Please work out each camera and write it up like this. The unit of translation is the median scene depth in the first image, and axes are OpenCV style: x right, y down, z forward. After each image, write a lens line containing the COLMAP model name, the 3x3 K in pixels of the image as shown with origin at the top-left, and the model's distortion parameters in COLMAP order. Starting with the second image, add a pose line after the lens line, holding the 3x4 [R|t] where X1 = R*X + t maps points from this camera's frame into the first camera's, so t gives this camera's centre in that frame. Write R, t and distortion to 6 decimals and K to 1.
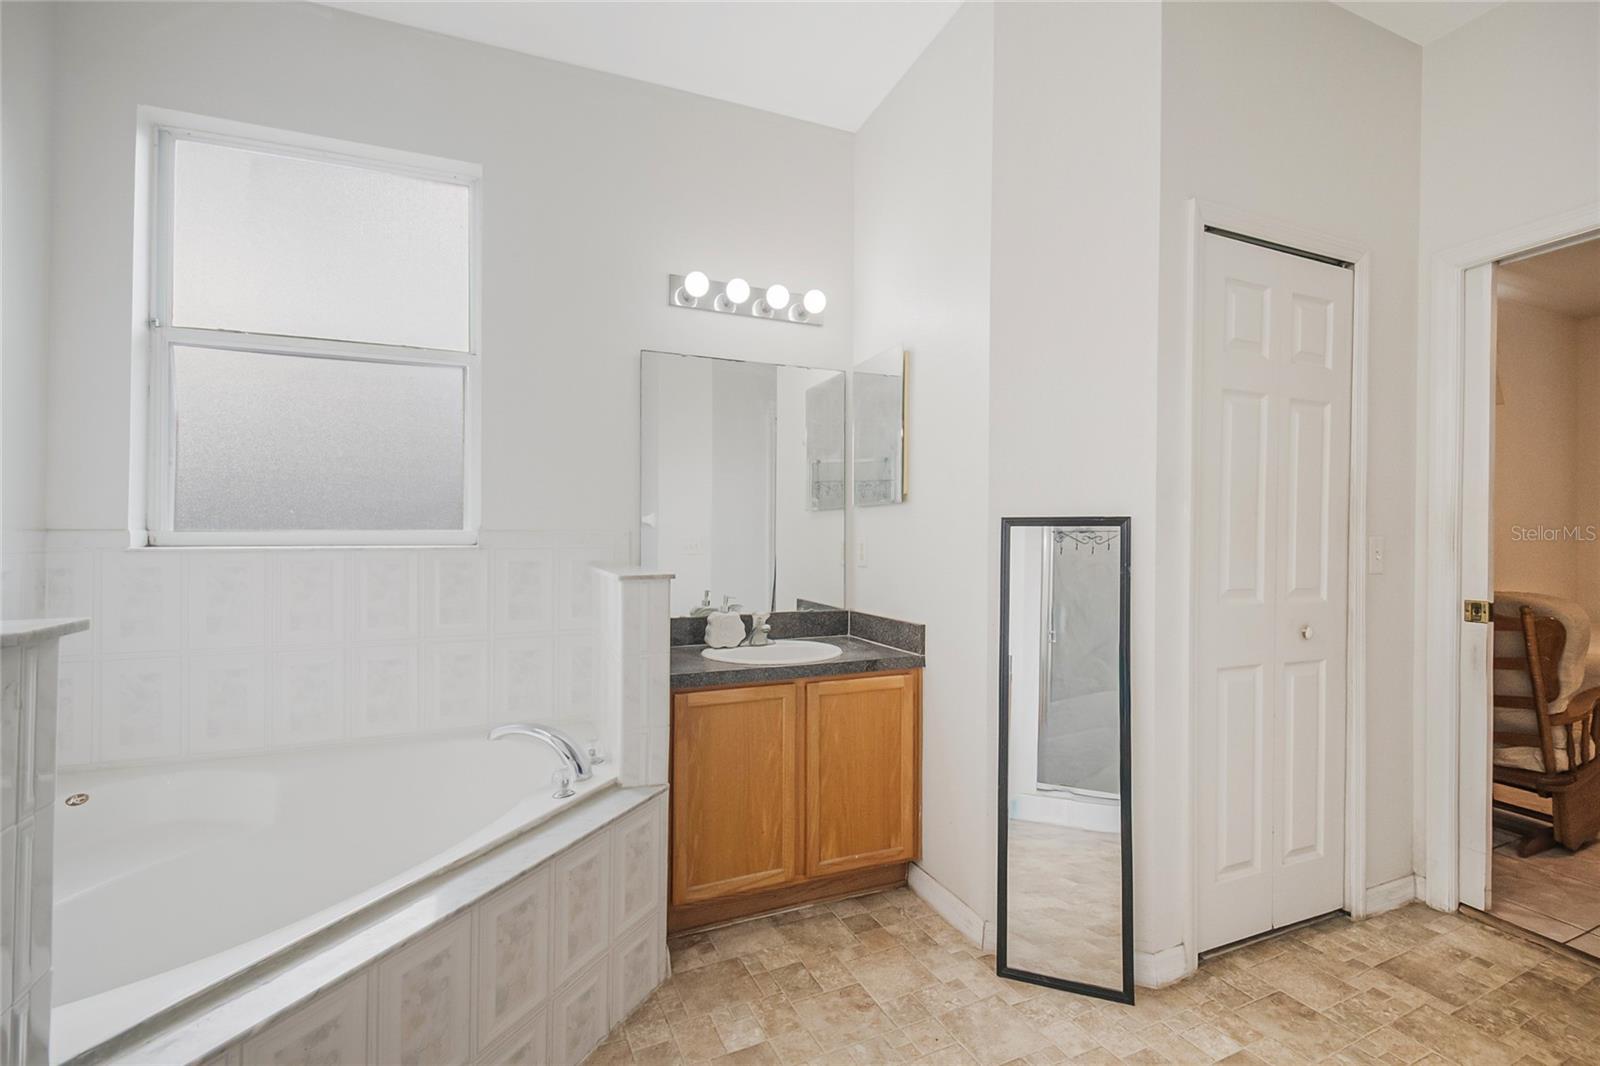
lens RADIAL K [[703.8, 0, 805.2], [0, 703.8, 532.1], [0, 0, 1]] dist [0.017282, -0.016849]
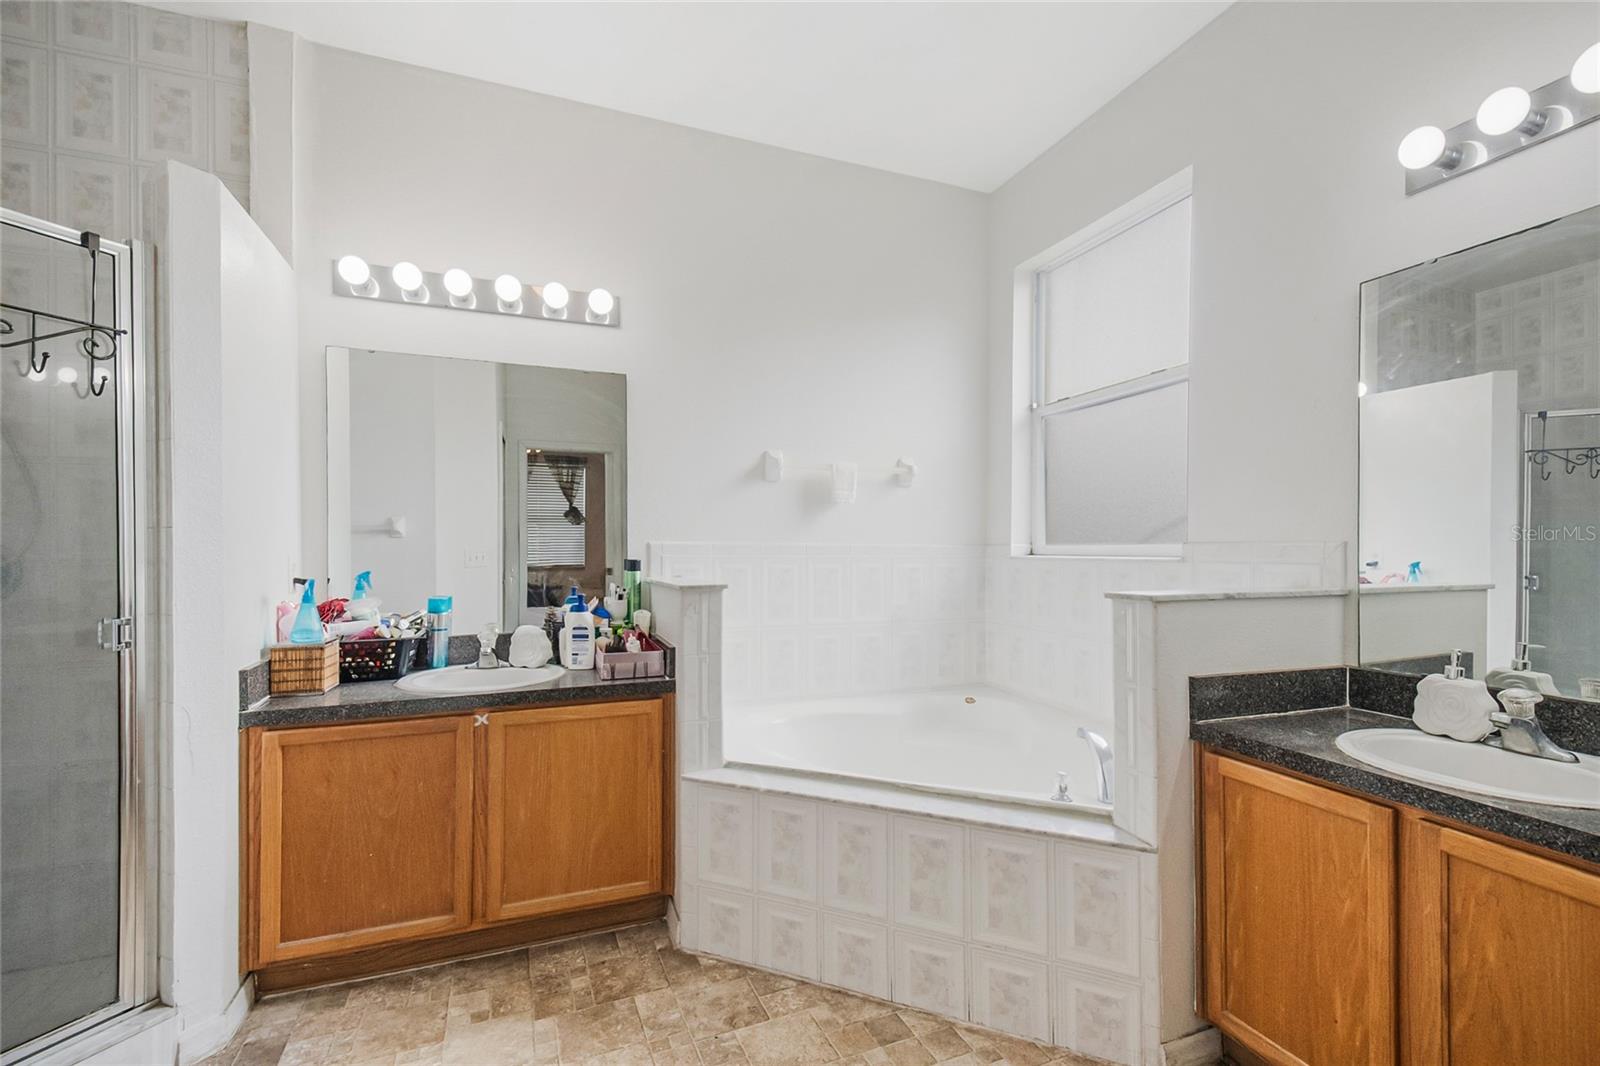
lens RADIAL K [[703.8, 0, 811.8], [0, 703.8, 546.6], [0, 0, 1]] dist [0.017282, -0.016849]
pose [[-0.048356, 0.002702, -0.998826, 0.605794], [0.012102, 0.999925, 0.002119, -0.005764], [0.998757, -0.011985, -0.048385, 0.584050]]
